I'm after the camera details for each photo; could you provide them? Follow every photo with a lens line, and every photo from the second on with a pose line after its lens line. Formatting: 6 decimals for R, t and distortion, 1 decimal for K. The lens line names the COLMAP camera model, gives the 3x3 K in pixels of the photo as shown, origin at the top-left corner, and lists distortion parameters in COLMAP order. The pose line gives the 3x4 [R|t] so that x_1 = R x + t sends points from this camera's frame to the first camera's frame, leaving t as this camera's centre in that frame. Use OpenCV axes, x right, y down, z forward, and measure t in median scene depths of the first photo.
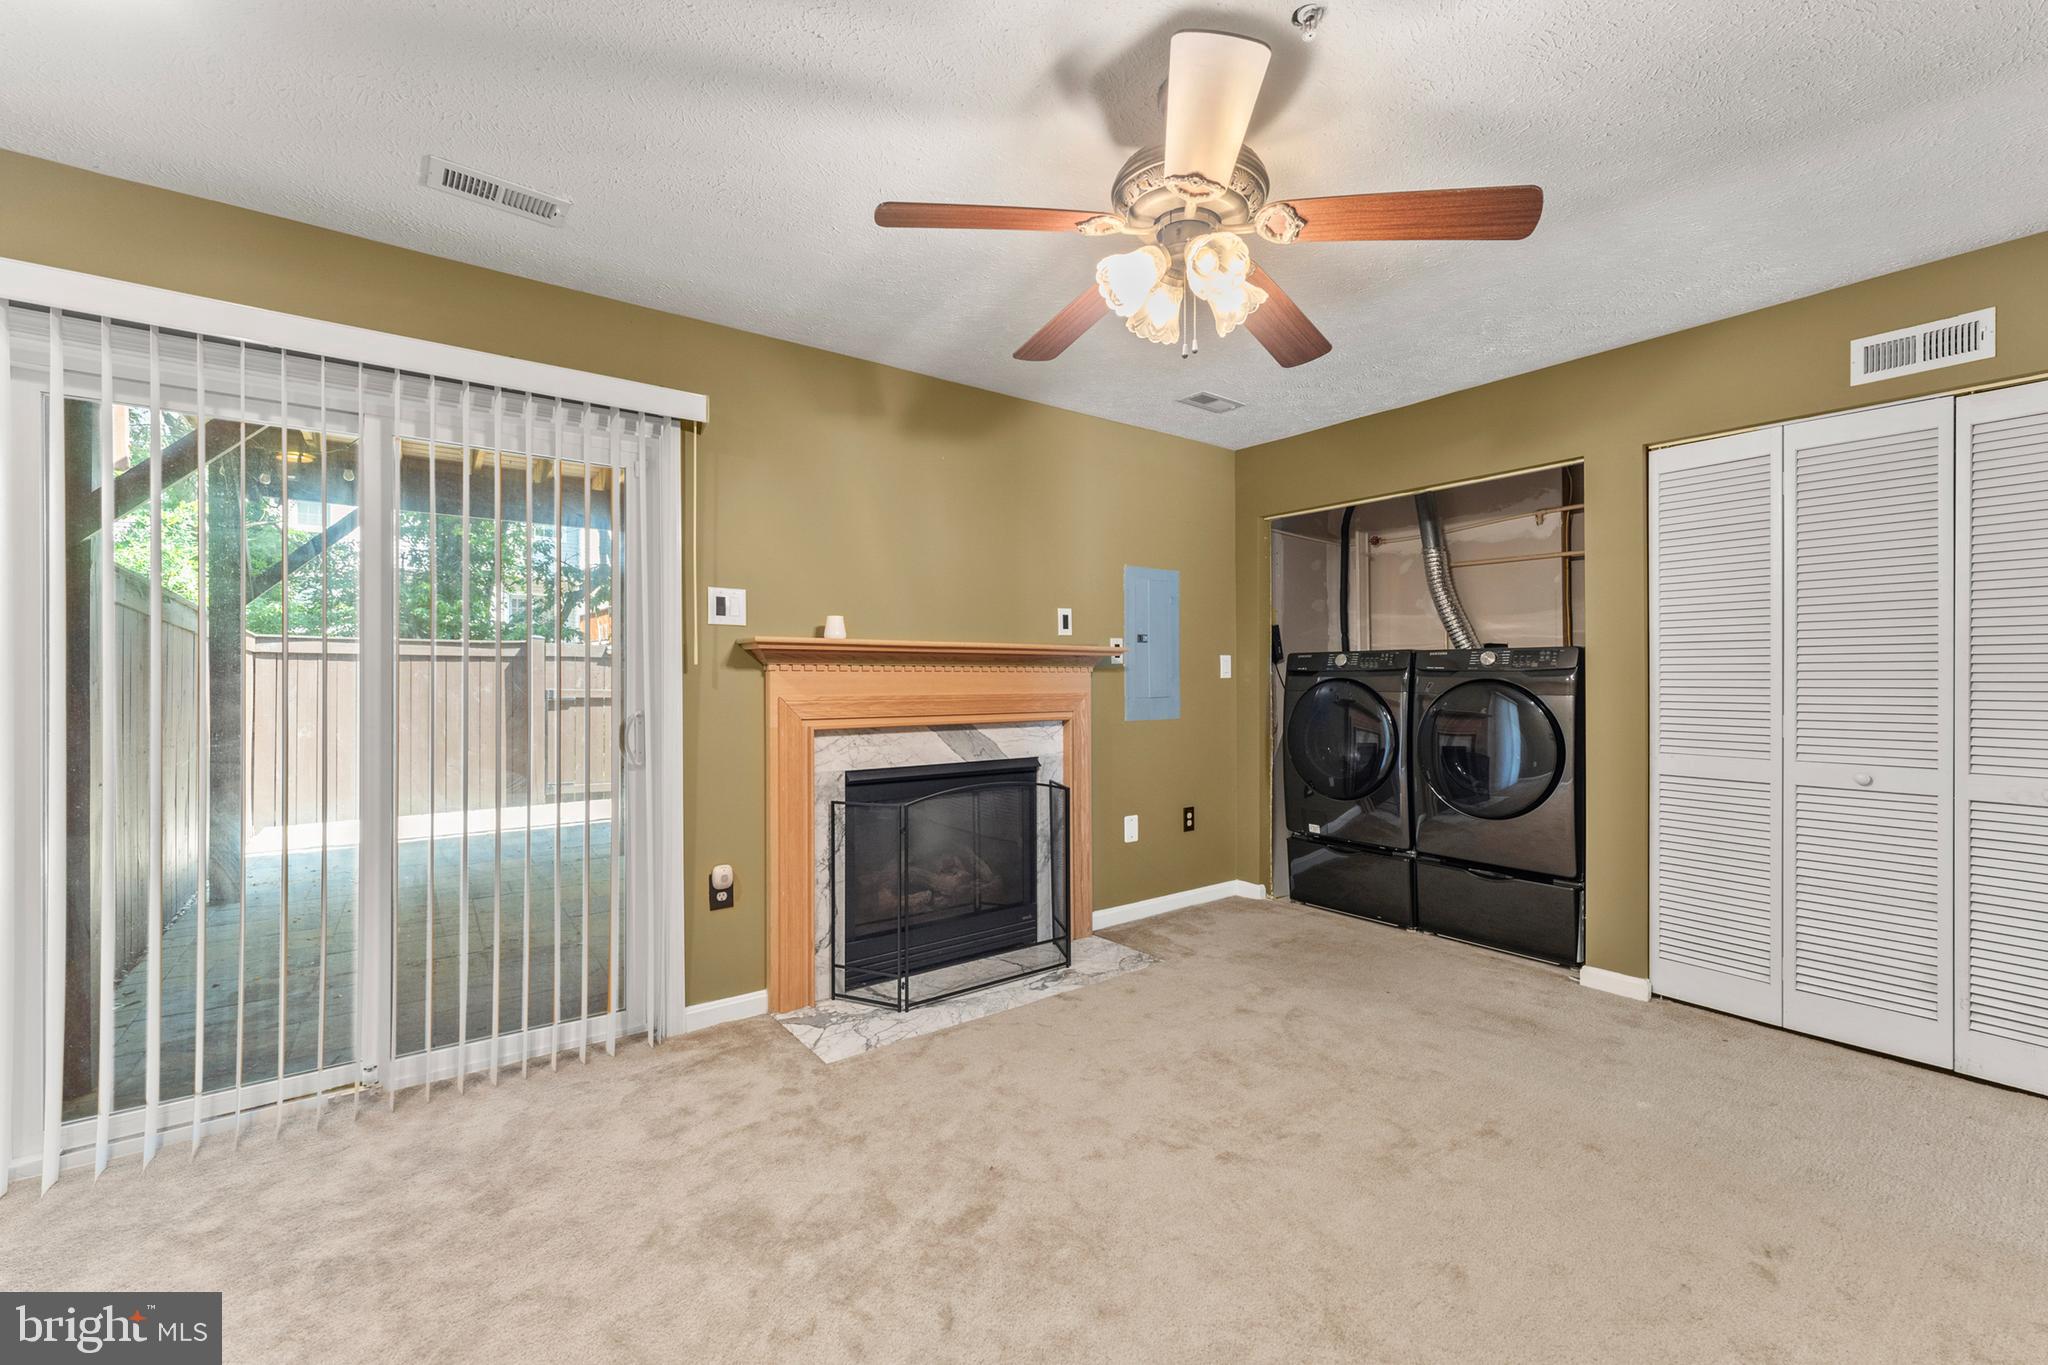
lens RADIAL K [[838.4, 0, 1023.7], [0, 838.4, 679.1], [0, 0, 1]] dist [0.002918, -0.000276]
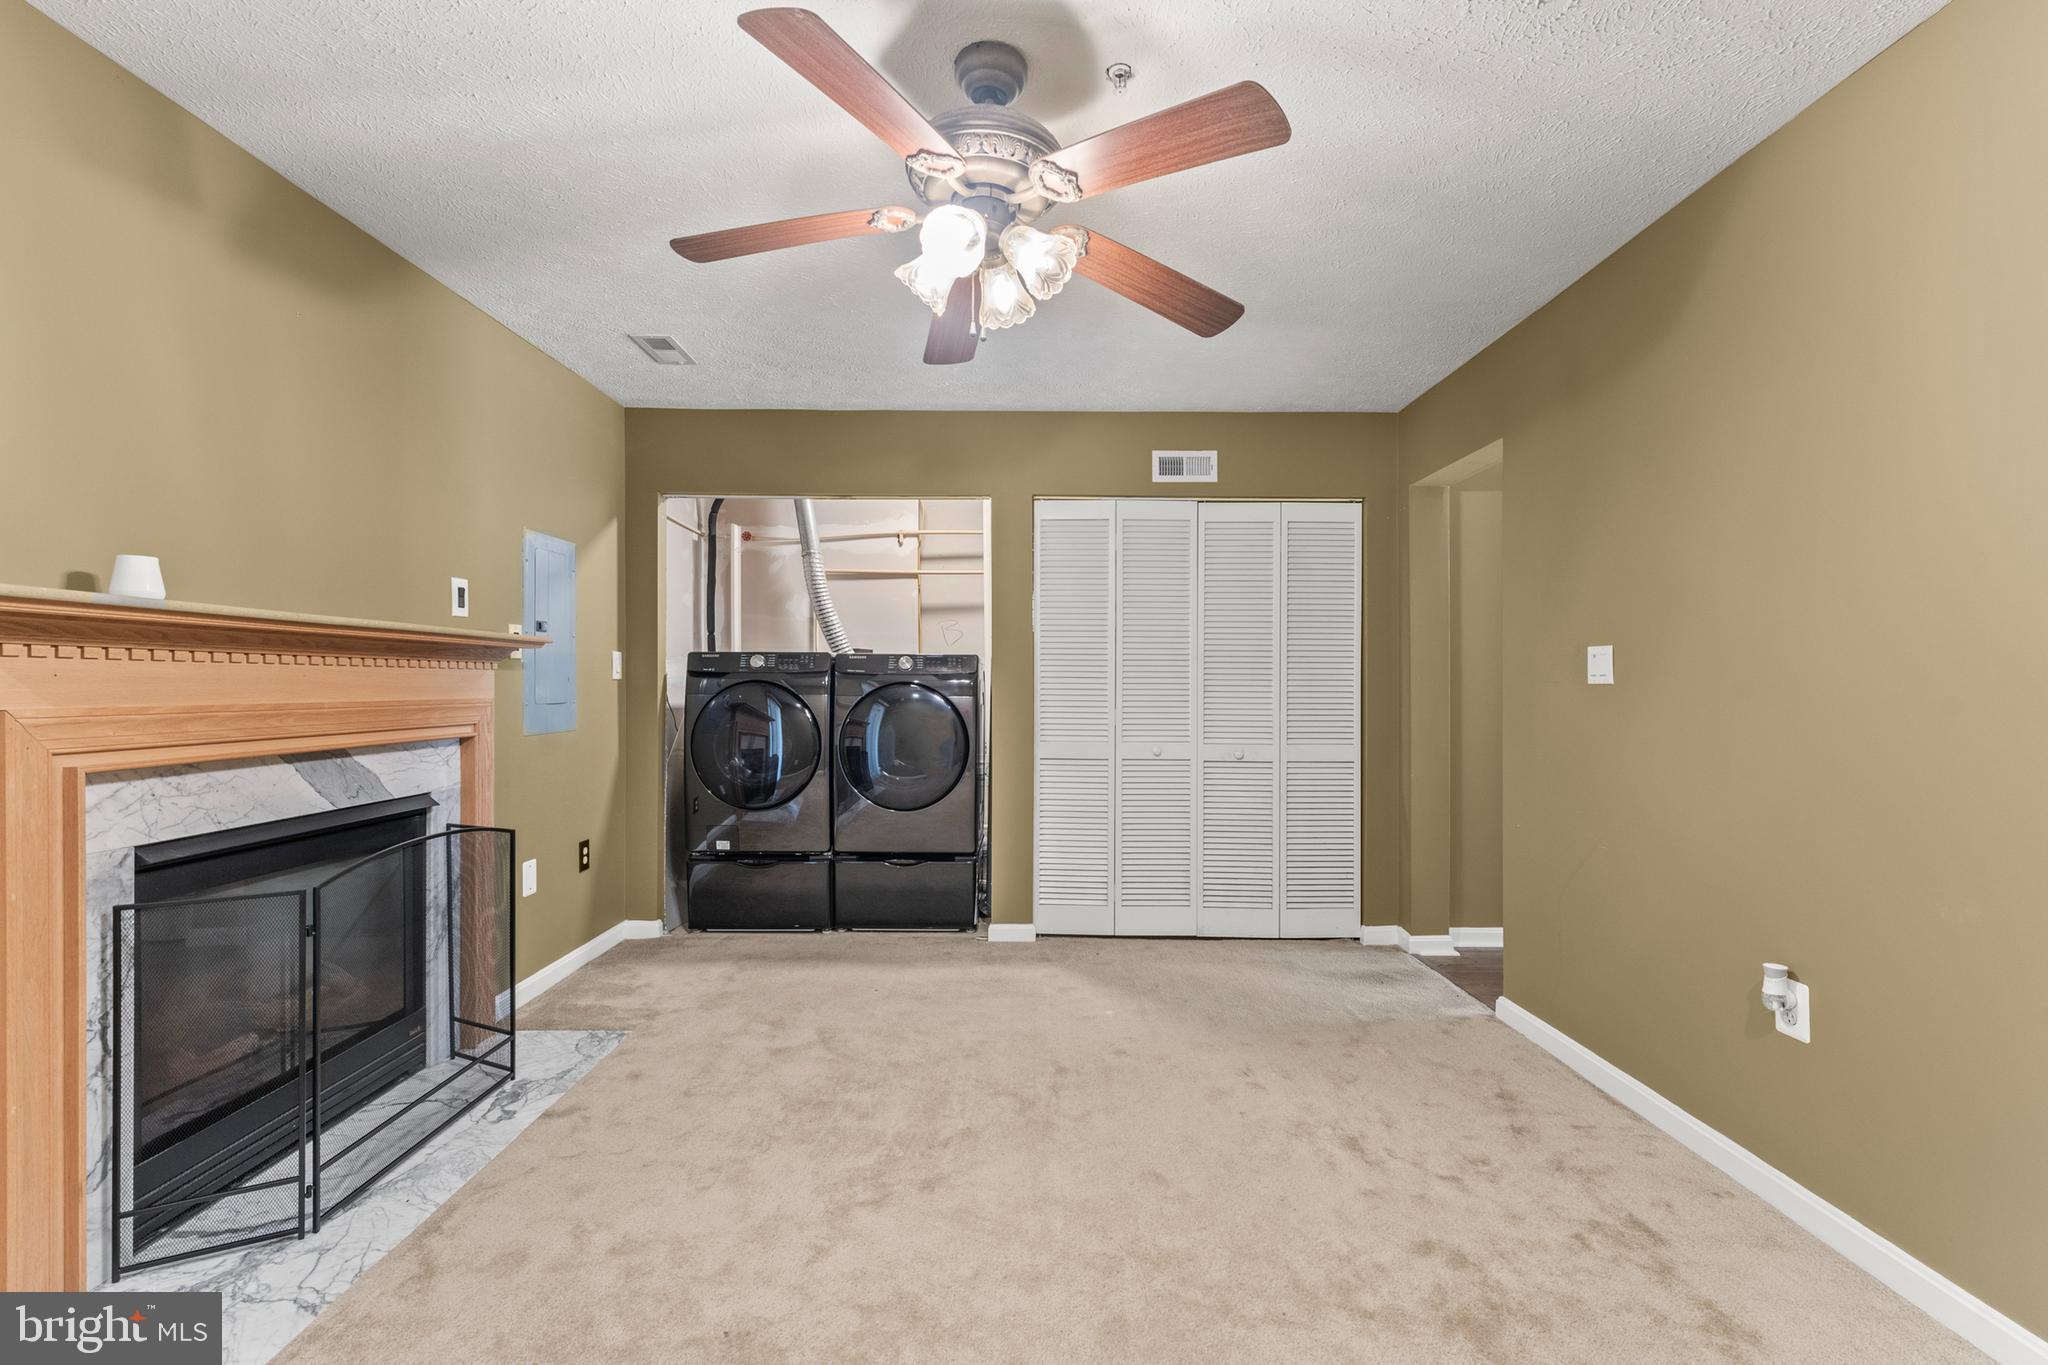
lens RADIAL K [[911.1, 0, 1027.3], [0, 911.1, 681.5], [0, 0, 1]] dist [0.006350, -0.003696]
pose [[0.598817, 0.006386, 0.800861, -0.334995], [-0.006064, 0.999976, -0.003439, 0.002639], [-0.800863, -0.002797, 0.598841, 0.190330]]
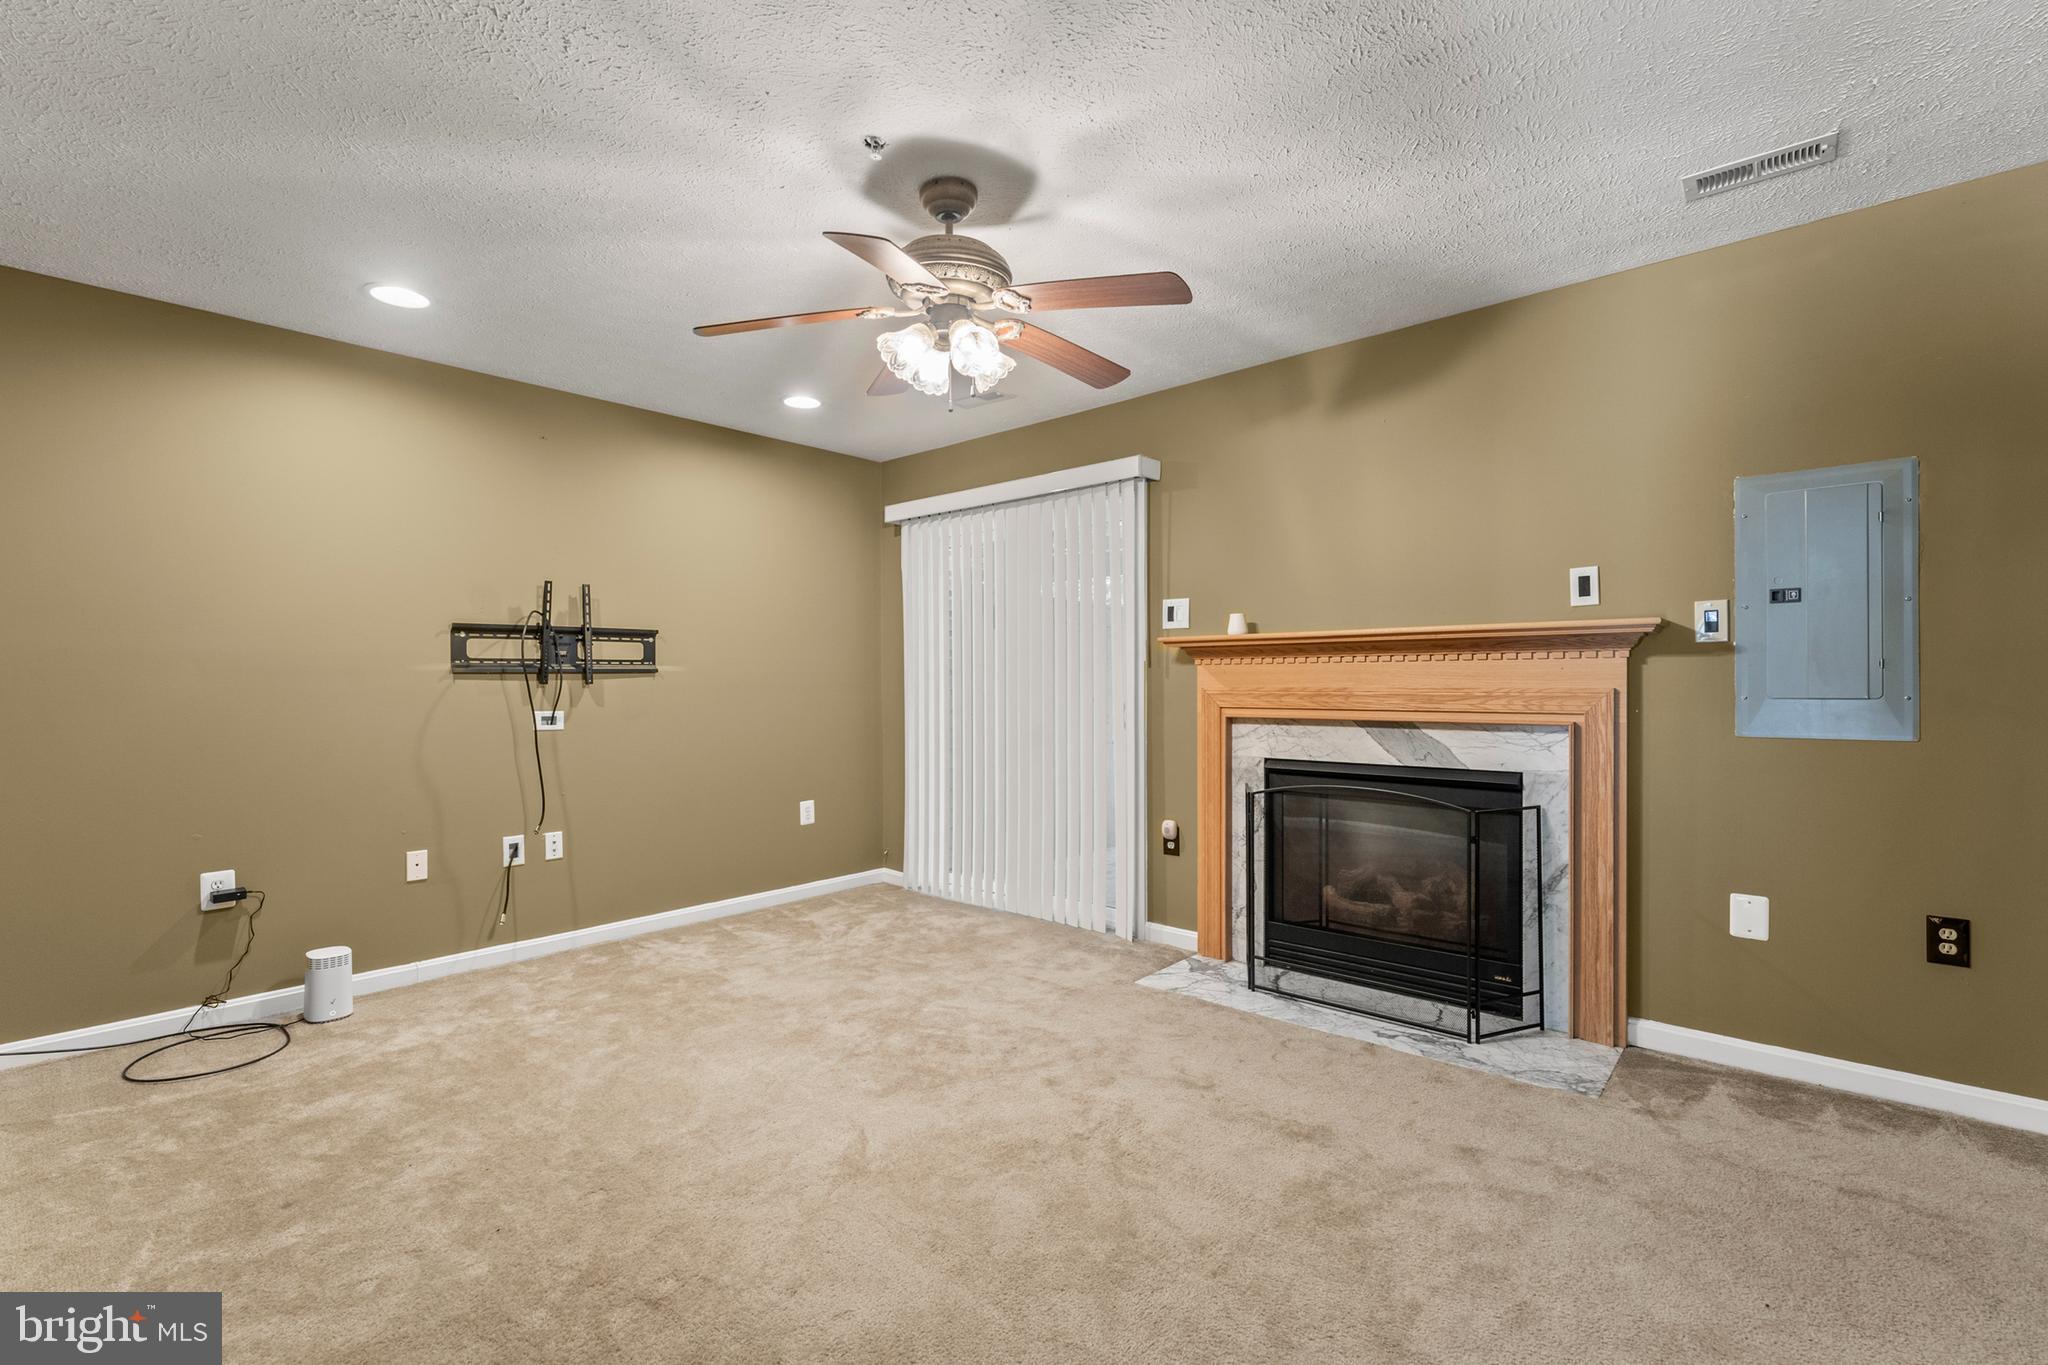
lens RADIAL K [[911.1, 0, 1021.8], [0, 911.1, 688.9], [0, 0, 1]] dist [0.006350, -0.003696]
pose [[0.200096, 0.010129, -0.979724, 0.844369], [0.005826, 0.999917, 0.011527, 0.007129], [0.979759, -0.008015, 0.200020, 0.462568]]
